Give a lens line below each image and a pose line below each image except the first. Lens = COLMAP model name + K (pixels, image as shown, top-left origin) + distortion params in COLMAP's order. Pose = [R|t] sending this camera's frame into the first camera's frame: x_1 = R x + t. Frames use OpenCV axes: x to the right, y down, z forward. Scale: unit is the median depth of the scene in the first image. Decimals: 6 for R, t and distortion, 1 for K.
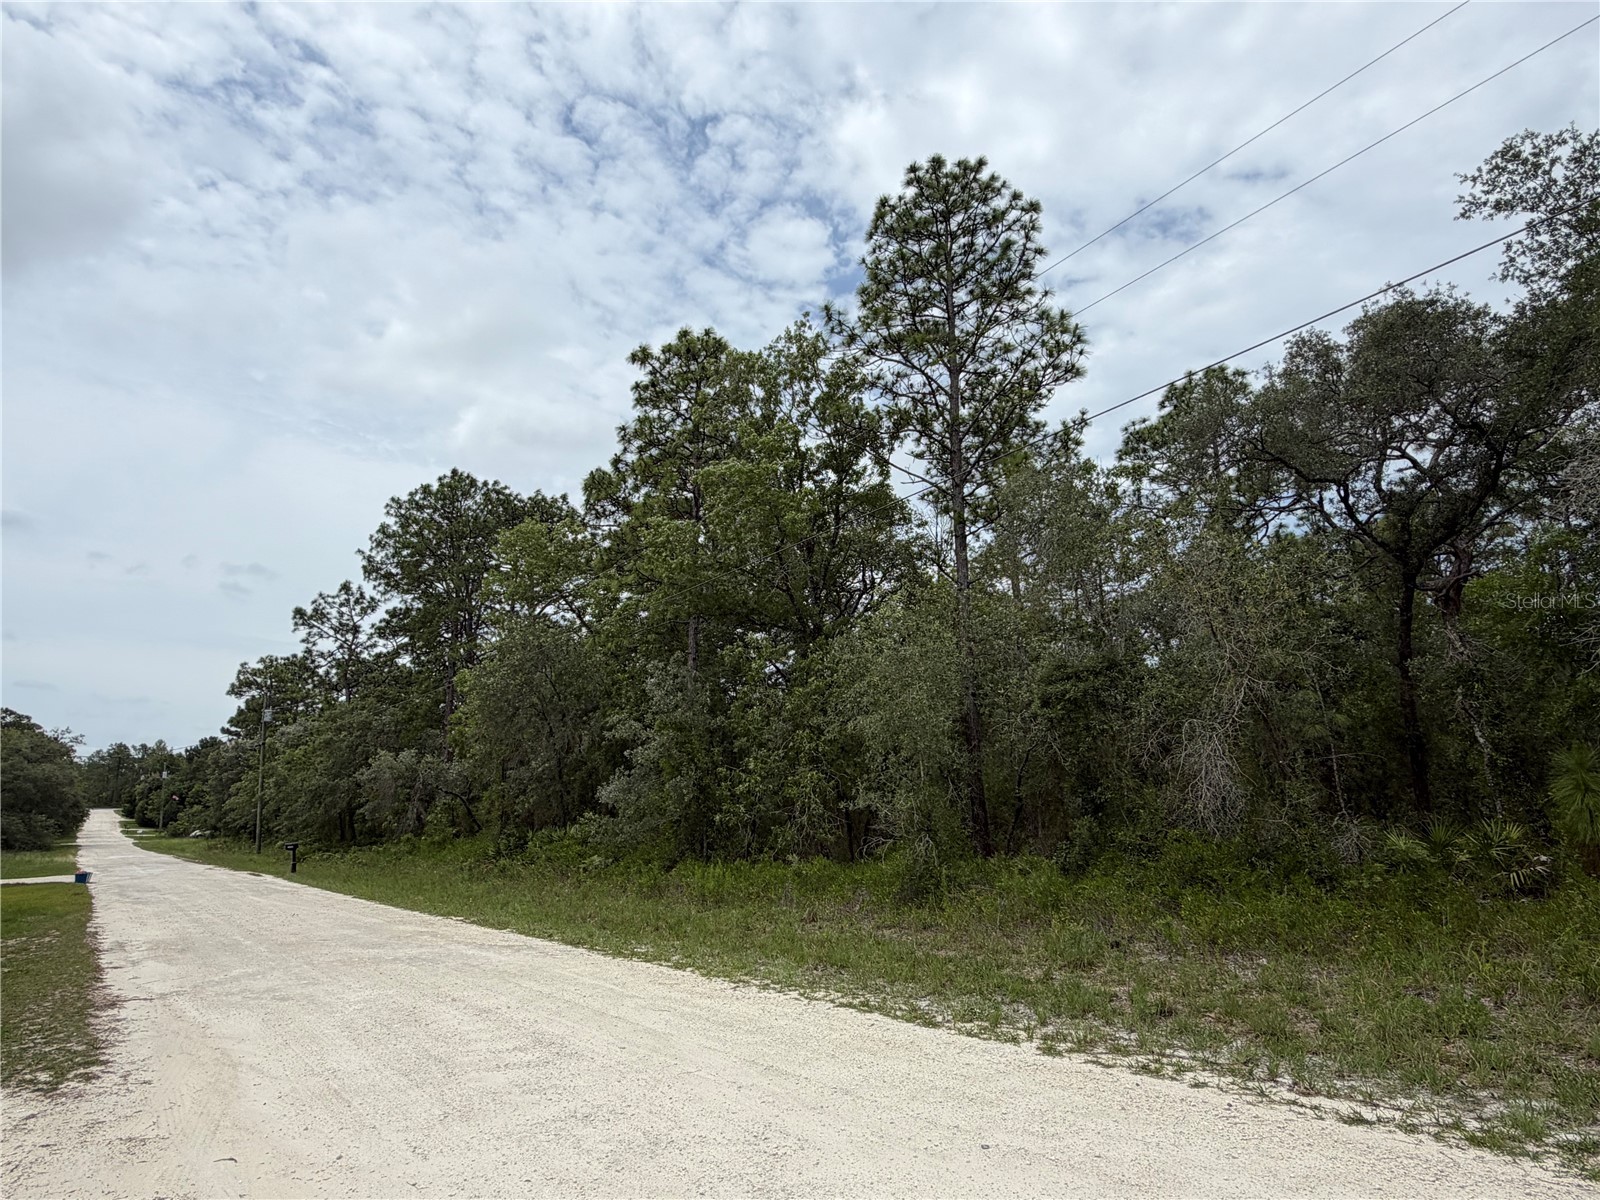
lens RADIAL K [[920.0, 0, 800.0], [0, 920.0, 600.0], [0, 0, 1]] dist [-0.028047, 0.000275]
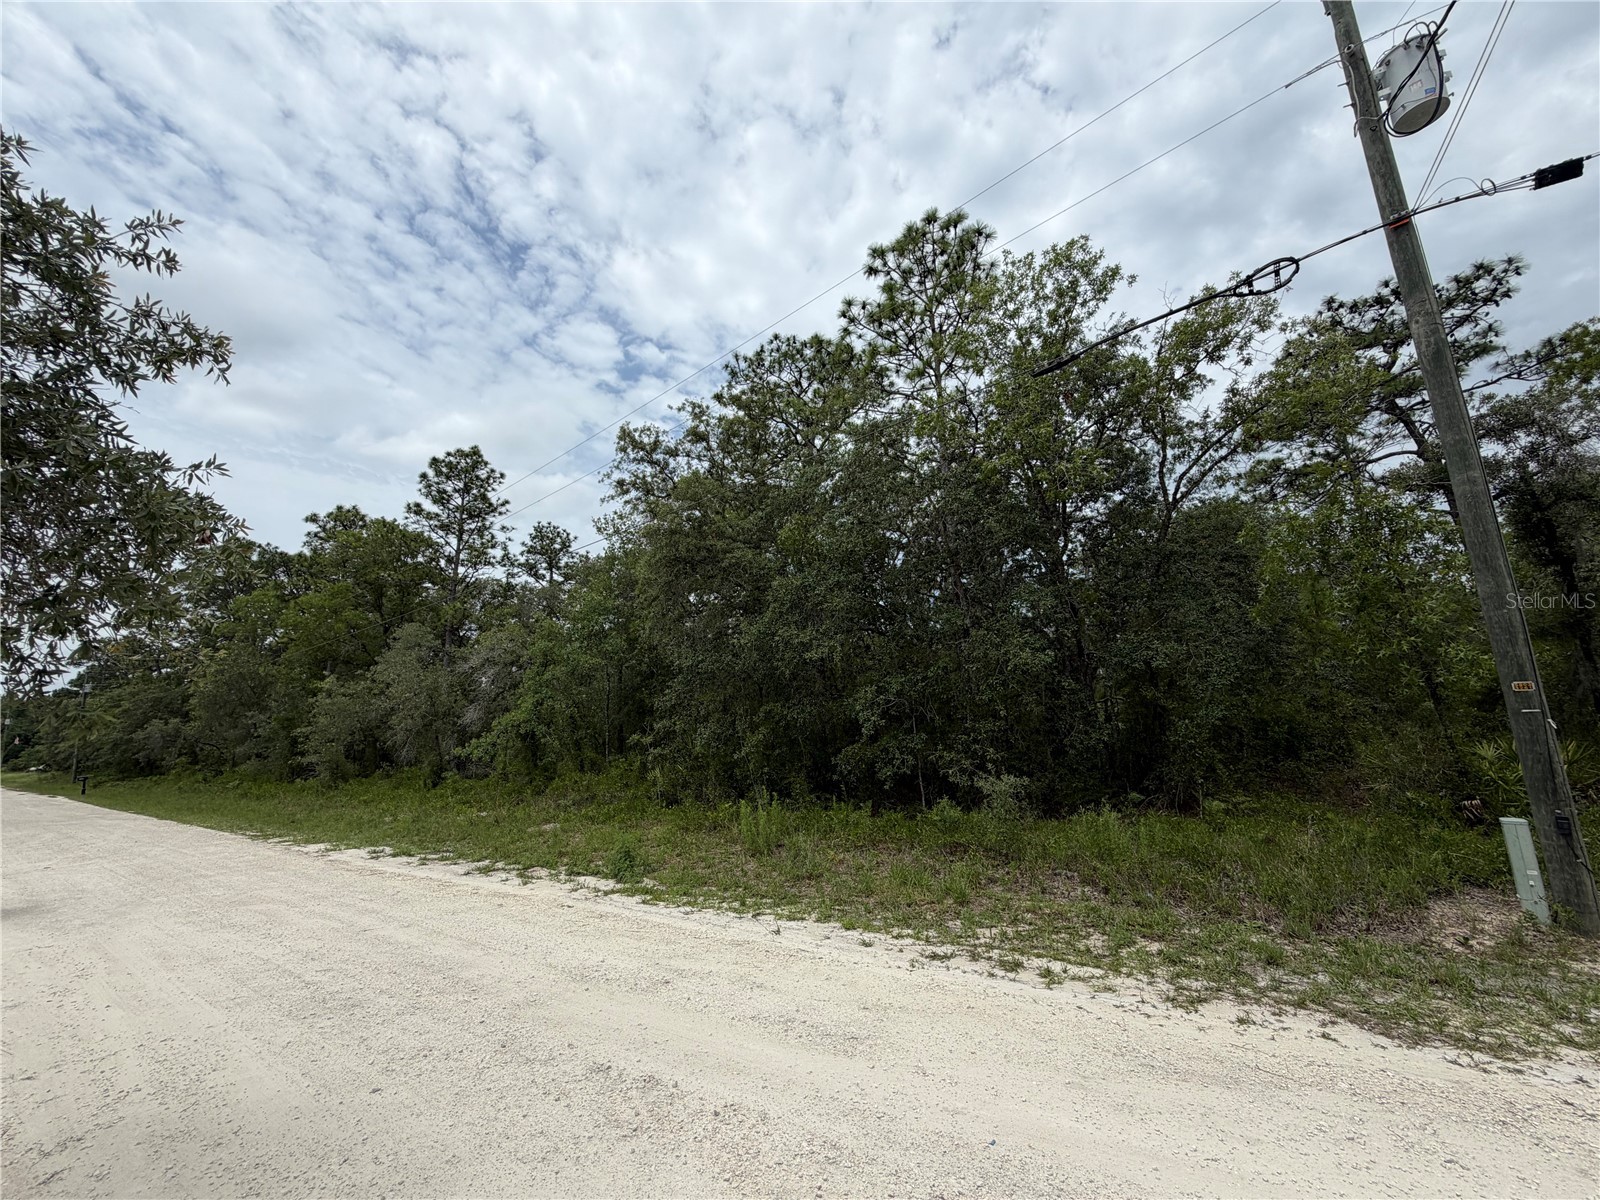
lens RADIAL K [[636.8, 0, 795.8], [0, 636.8, 598.7], [0, 0, 1]] dist [0.000045, 0.000040]
pose [[0.962564, 0.033597, 0.268966, 0.059113], [-0.040582, 0.998967, 0.020449, -0.021659], [-0.268001, -0.030598, 0.962933, -0.074477]]
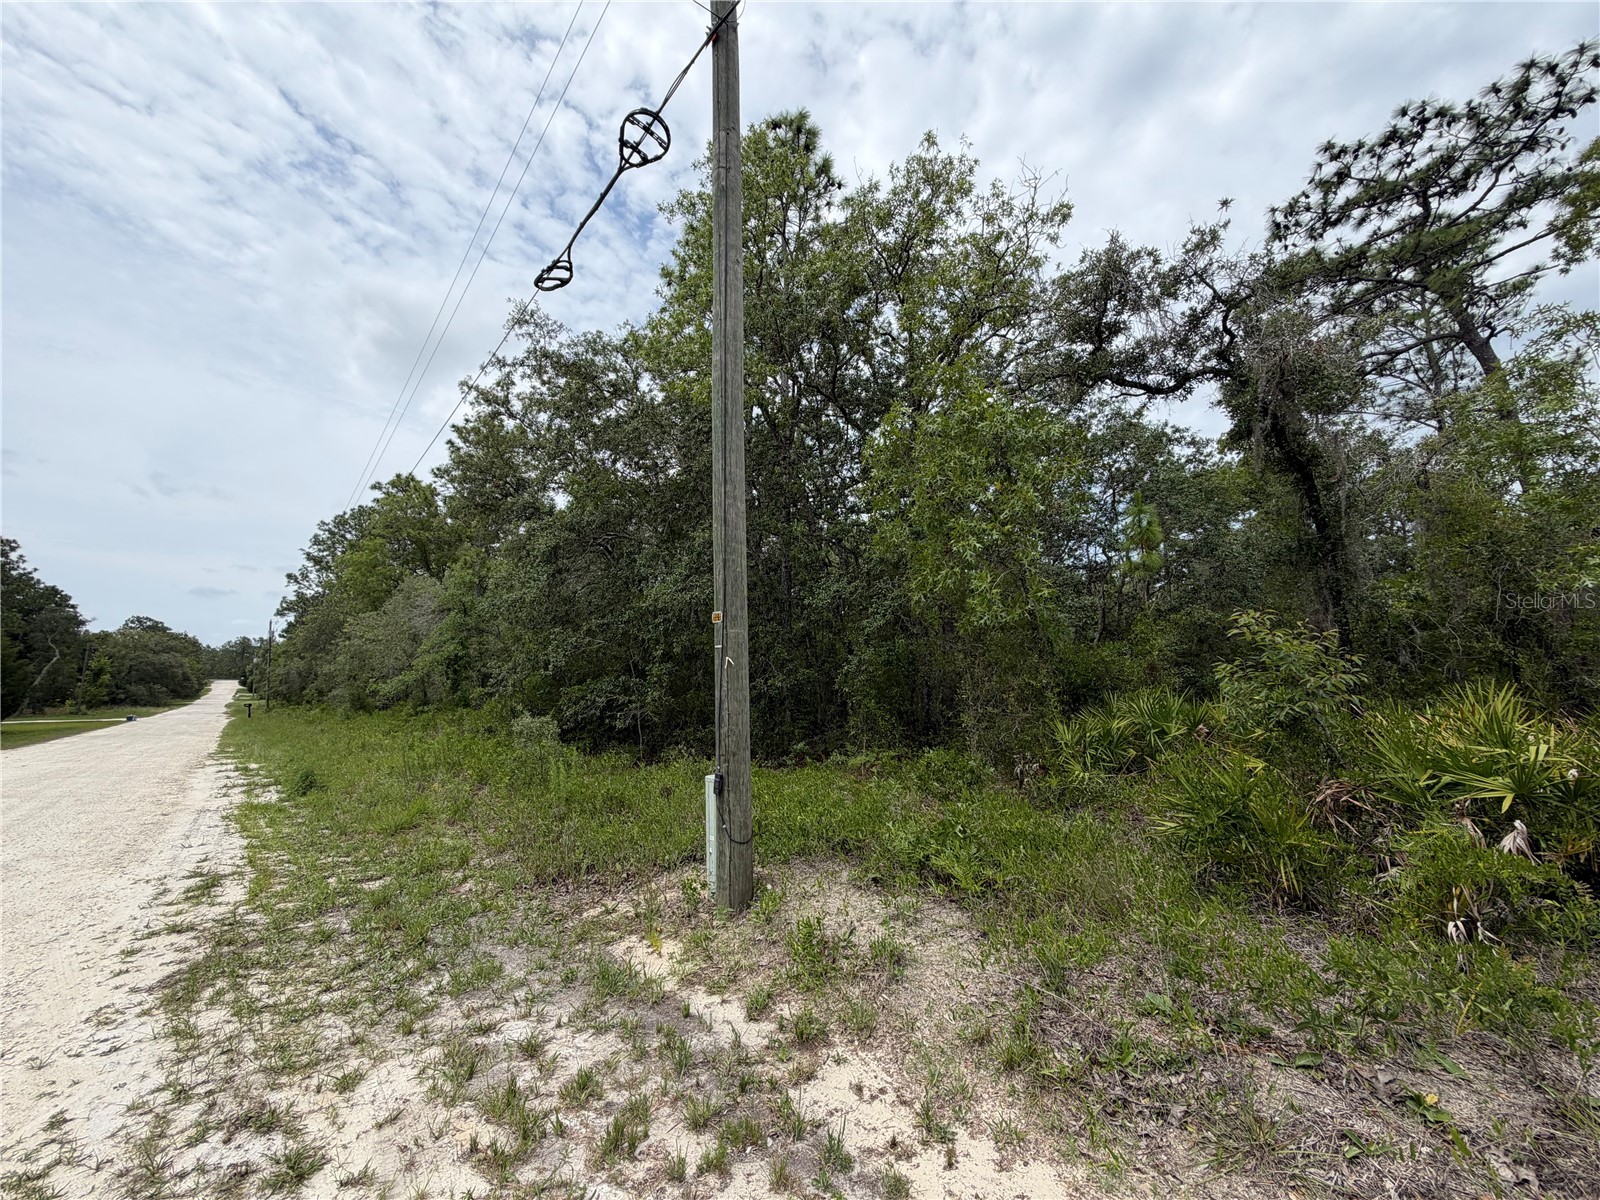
lens RADIAL K [[644.3, 0, 797.6], [0, 644.3, 587.5], [0, 0, 1]] dist [0.000292, 0.000027]
pose [[0.998842, 0.013366, 0.046207, 0.100165], [-0.017087, 0.996559, 0.081112, -0.021707], [-0.044964, -0.081807, 0.995633, -0.078822]]
